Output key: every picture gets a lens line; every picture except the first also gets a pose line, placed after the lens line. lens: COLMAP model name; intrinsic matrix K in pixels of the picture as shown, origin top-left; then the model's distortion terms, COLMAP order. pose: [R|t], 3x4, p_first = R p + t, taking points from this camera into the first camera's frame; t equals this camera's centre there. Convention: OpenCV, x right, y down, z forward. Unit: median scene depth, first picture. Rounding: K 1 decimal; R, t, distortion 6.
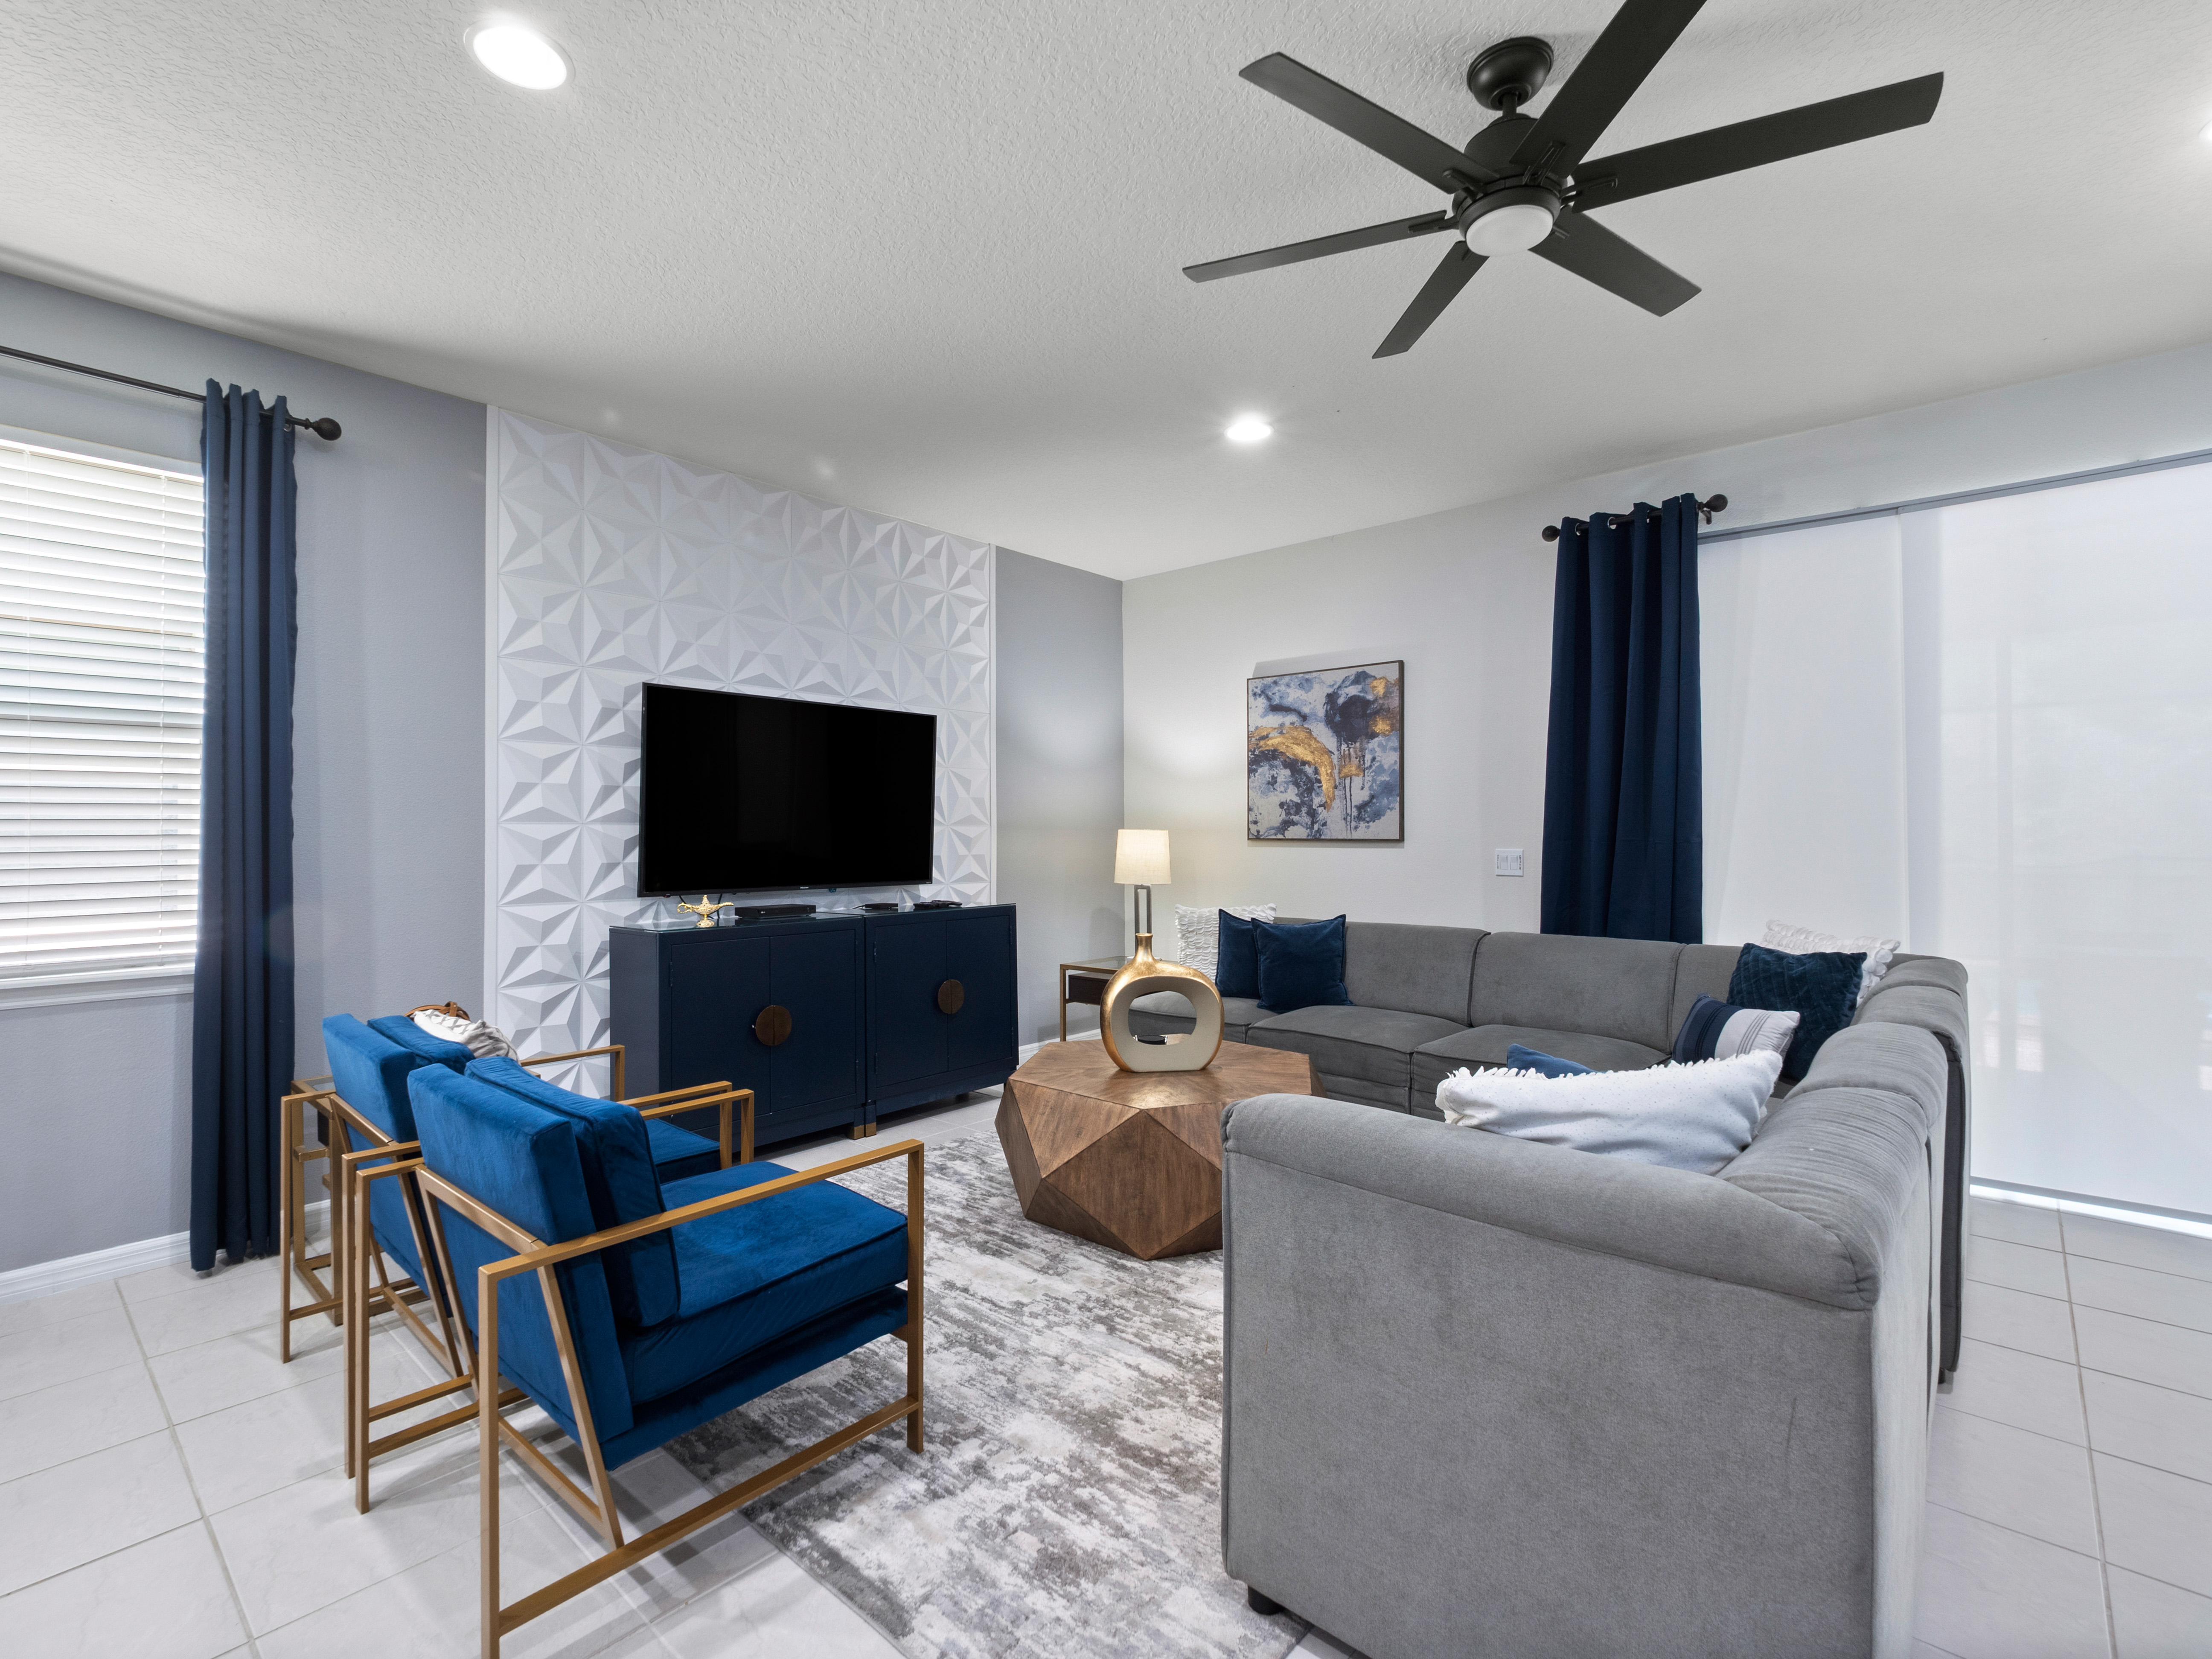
lens RADIAL K [[1041.5, 0, 1048.9], [0, 1041.5, 816.3], [0, 0, 1]] dist [0.005129, -0.003239]
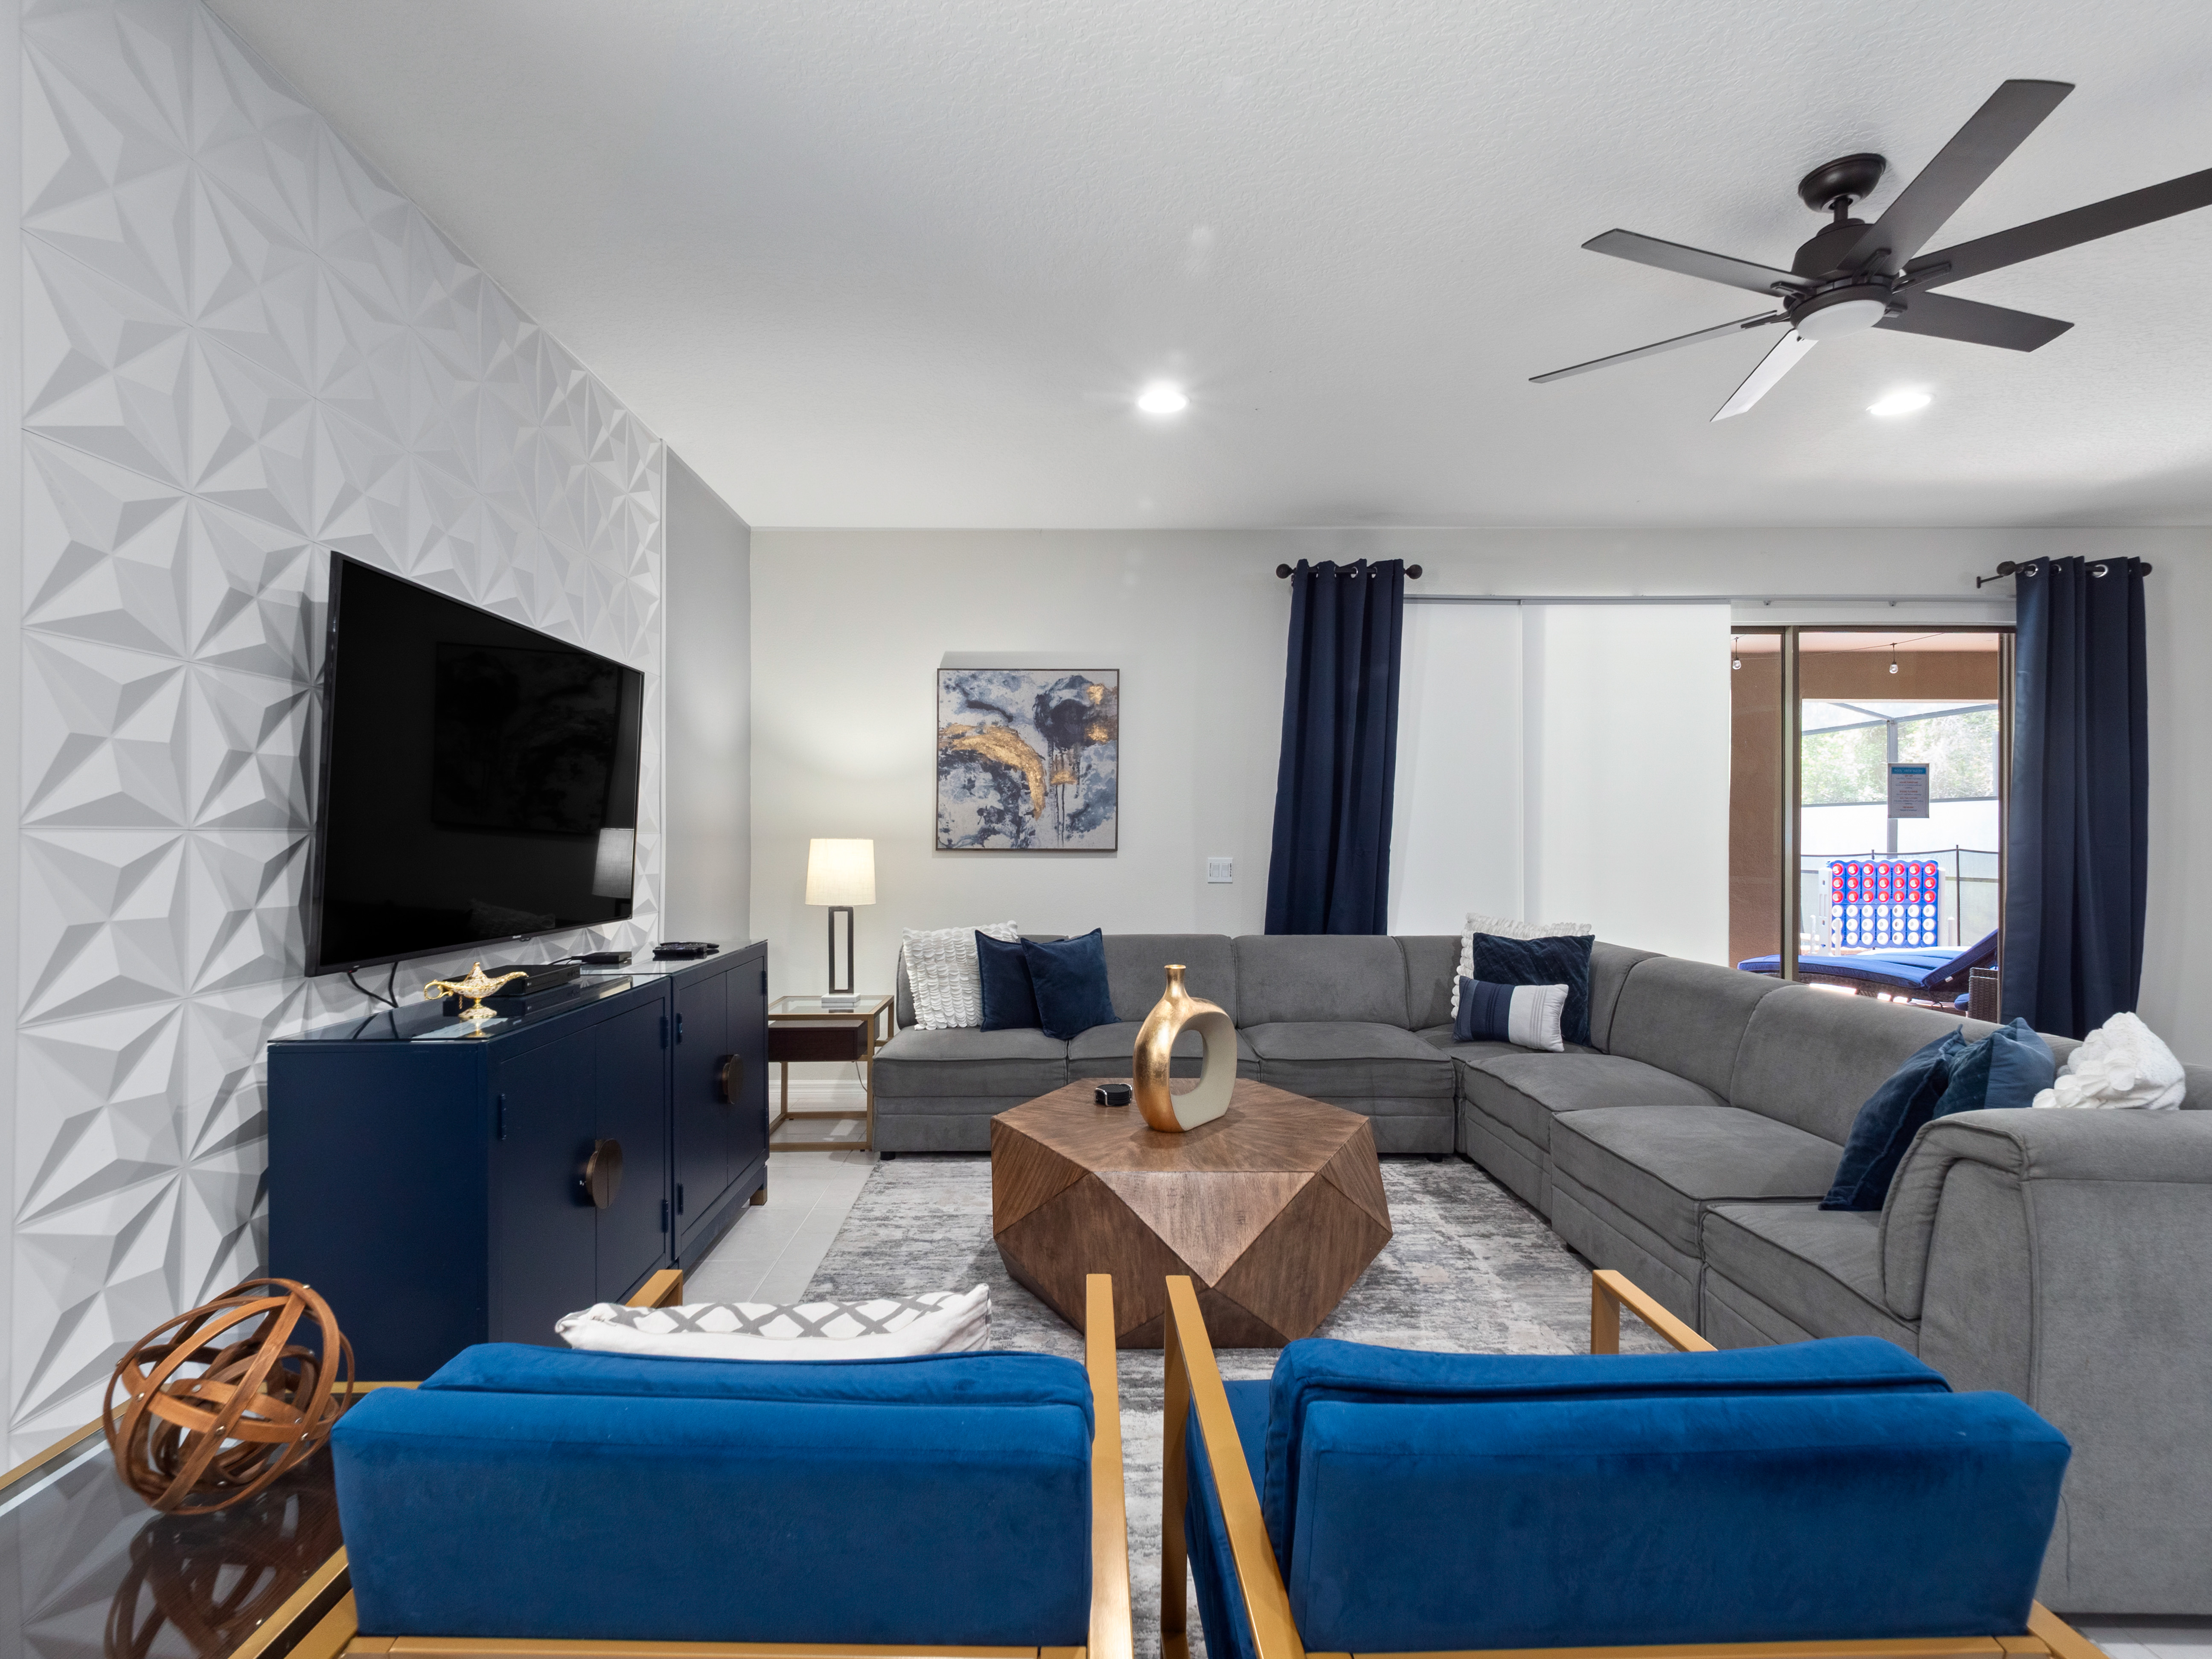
lens RADIAL K [[1041.5, 0, 1087.9], [0, 1041.5, 830.5], [0, 0, 1]] dist [0.005129, -0.003239]
pose [[0.727737, 0.005886, 0.685831, -0.420737], [-0.012858, 0.999905, 0.005063, -0.000292], [-0.685736, -0.012503, 0.727743, 0.338729]]
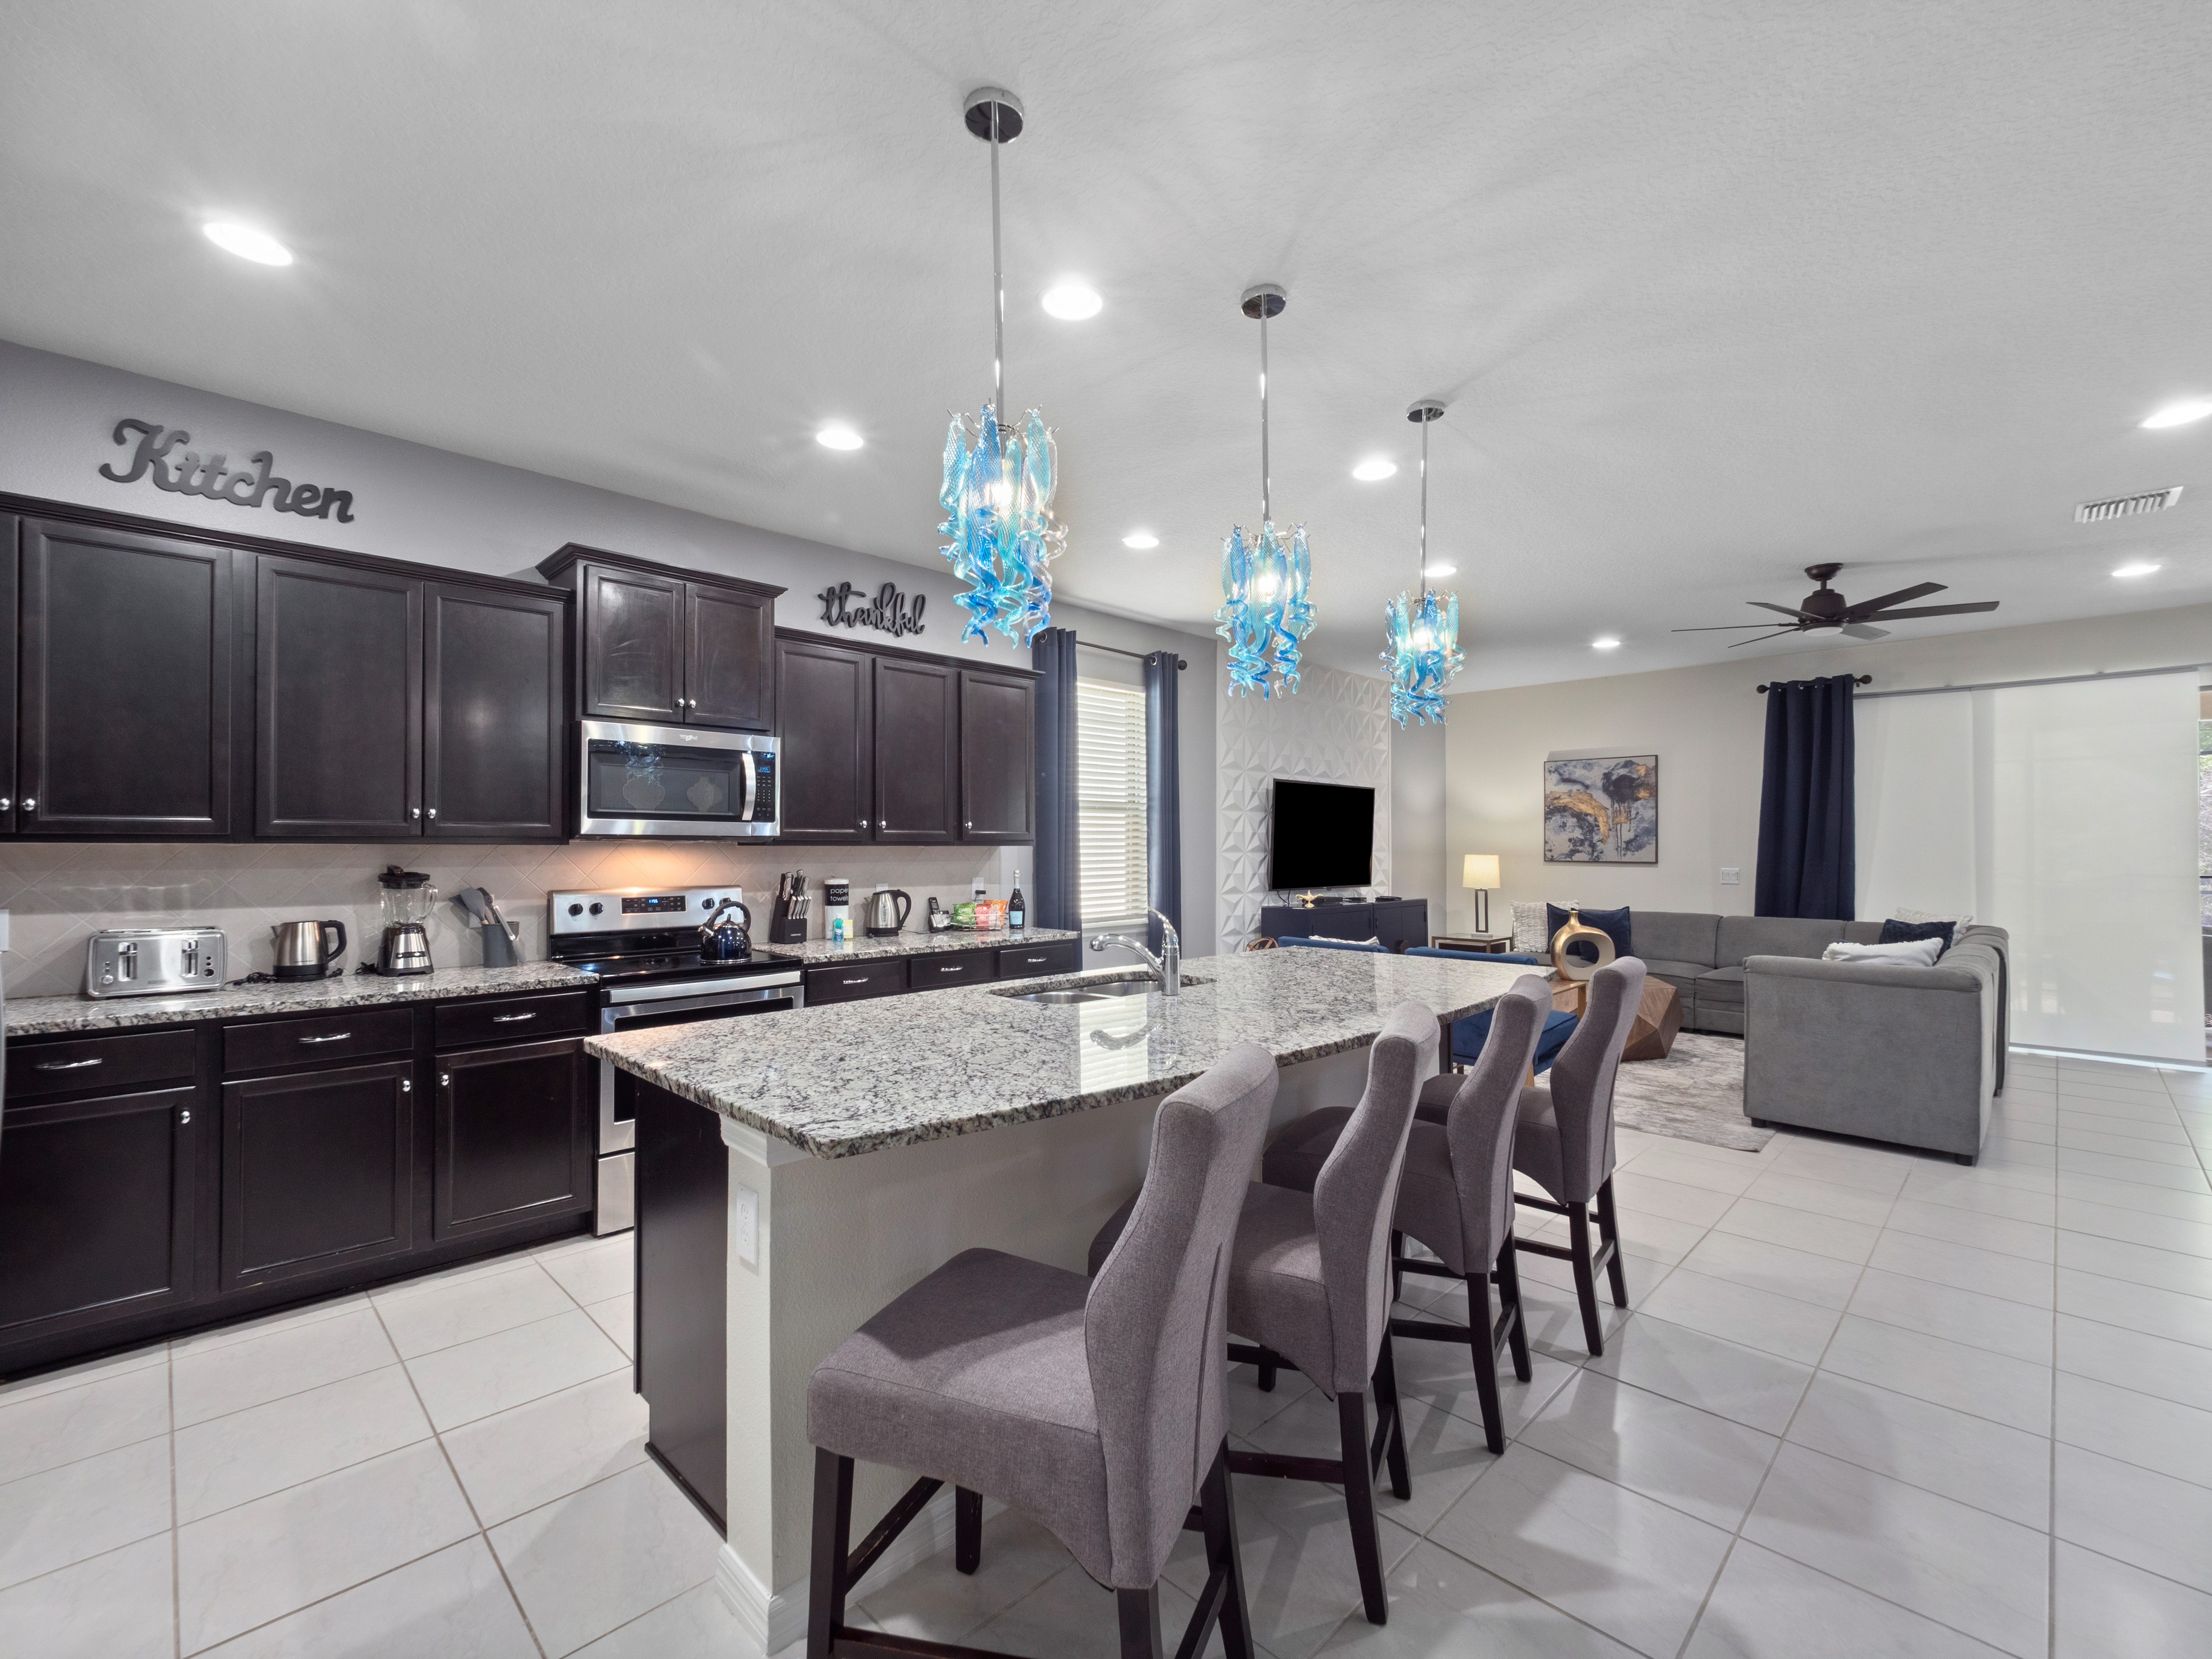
lens RADIAL K [[949.9, 0, 1083.6], [0, 949.9, 832.7], [0, 0, 1]] dist [0.001136, -0.002080]
pose [[0.998587, 0.002849, -0.053060, -0.575578], [-0.002836, 0.999996, 0.000316, -0.026015], [0.053060, -0.000165, 0.998591, -0.659662]]
